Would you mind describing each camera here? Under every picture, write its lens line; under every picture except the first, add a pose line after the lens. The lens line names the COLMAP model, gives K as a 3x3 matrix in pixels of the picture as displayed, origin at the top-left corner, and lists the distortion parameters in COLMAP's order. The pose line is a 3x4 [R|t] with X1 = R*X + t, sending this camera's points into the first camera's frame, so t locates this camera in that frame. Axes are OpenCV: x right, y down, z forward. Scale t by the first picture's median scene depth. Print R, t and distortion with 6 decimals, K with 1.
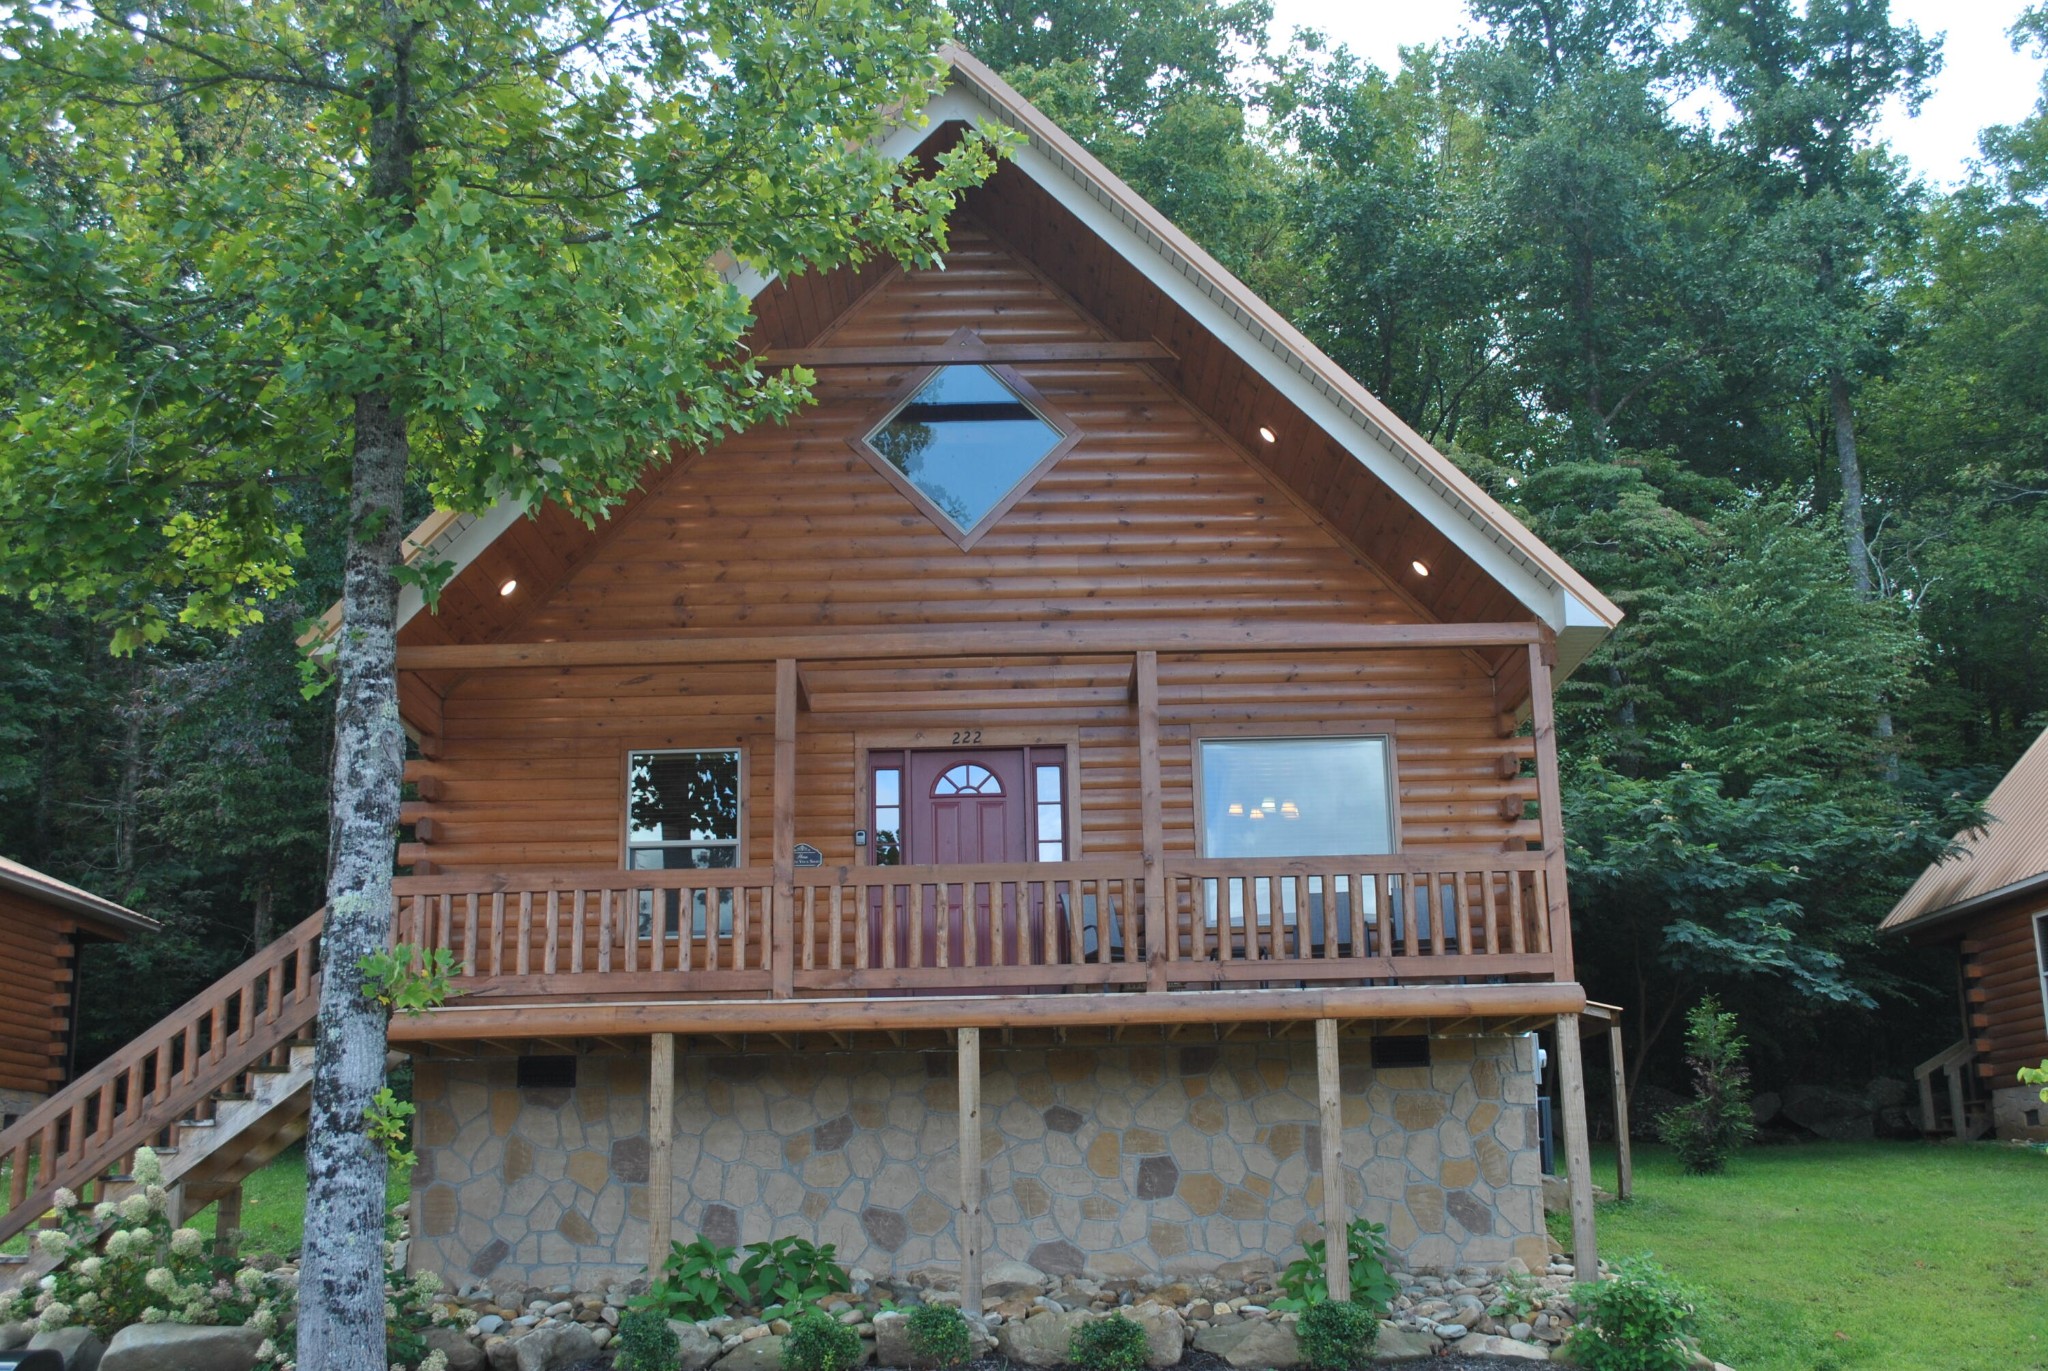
lens RADIAL K [[2124.4, 0, 1028.9], [0, 2124.4, 682.1], [0, 0, 1]] dist [-0.044059, 0.000000]
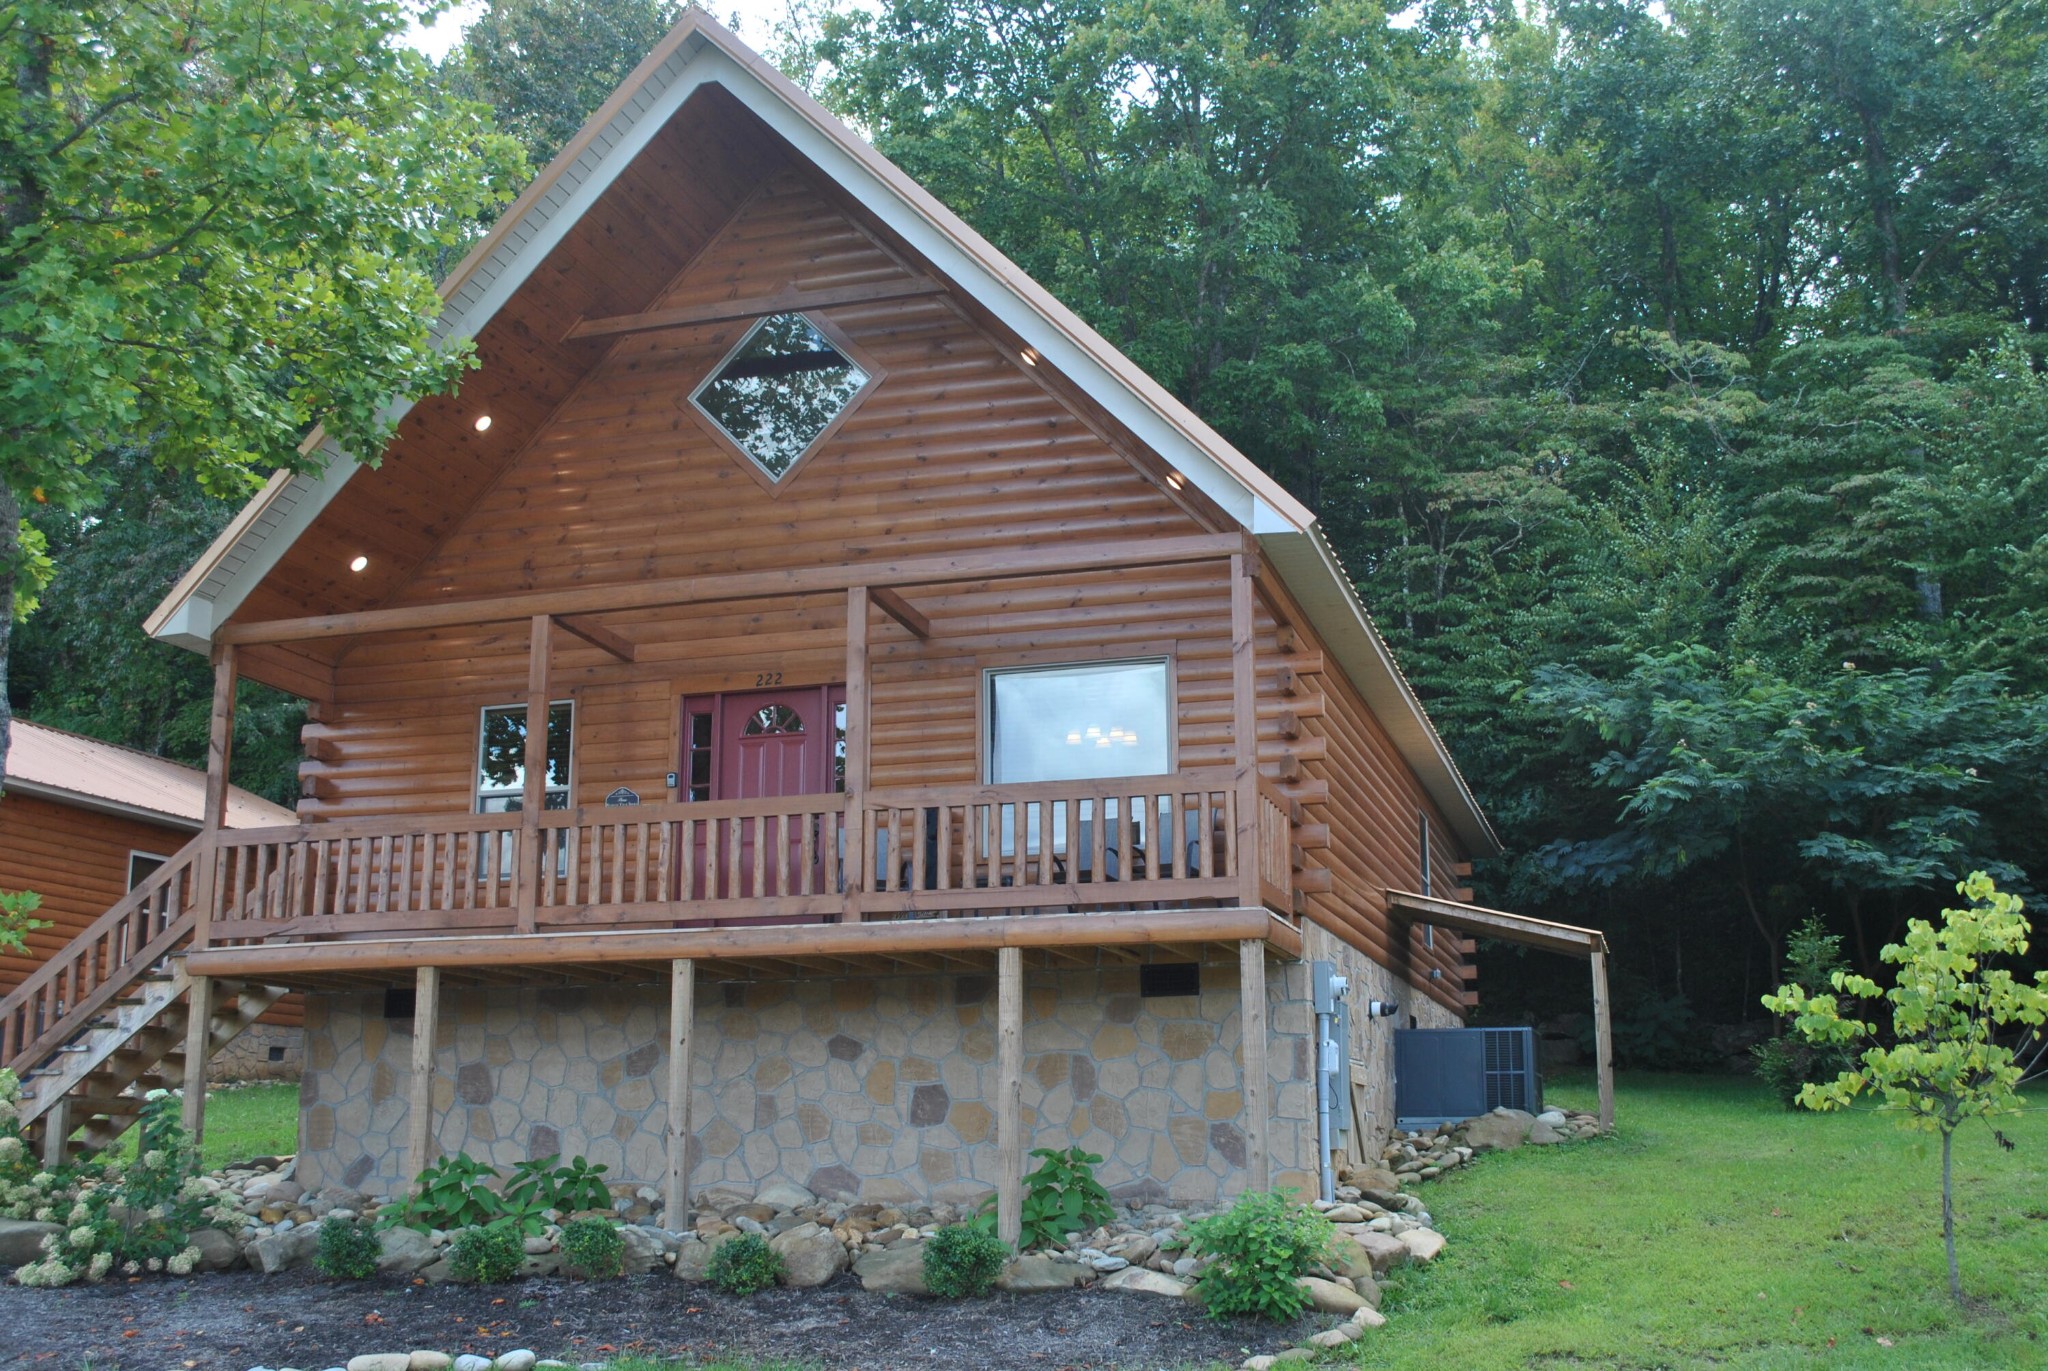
lens RADIAL K [[2124.4, 0, 1029.7], [0, 2124.4, 689.5], [0, 0, 1]] dist [-0.044059, 0.000000]
pose [[0.953810, -0.047953, -0.296560, 0.416352], [0.058049, 0.997992, 0.025325, 0.012932], [0.294750, -0.041370, 0.954678, 0.056113]]
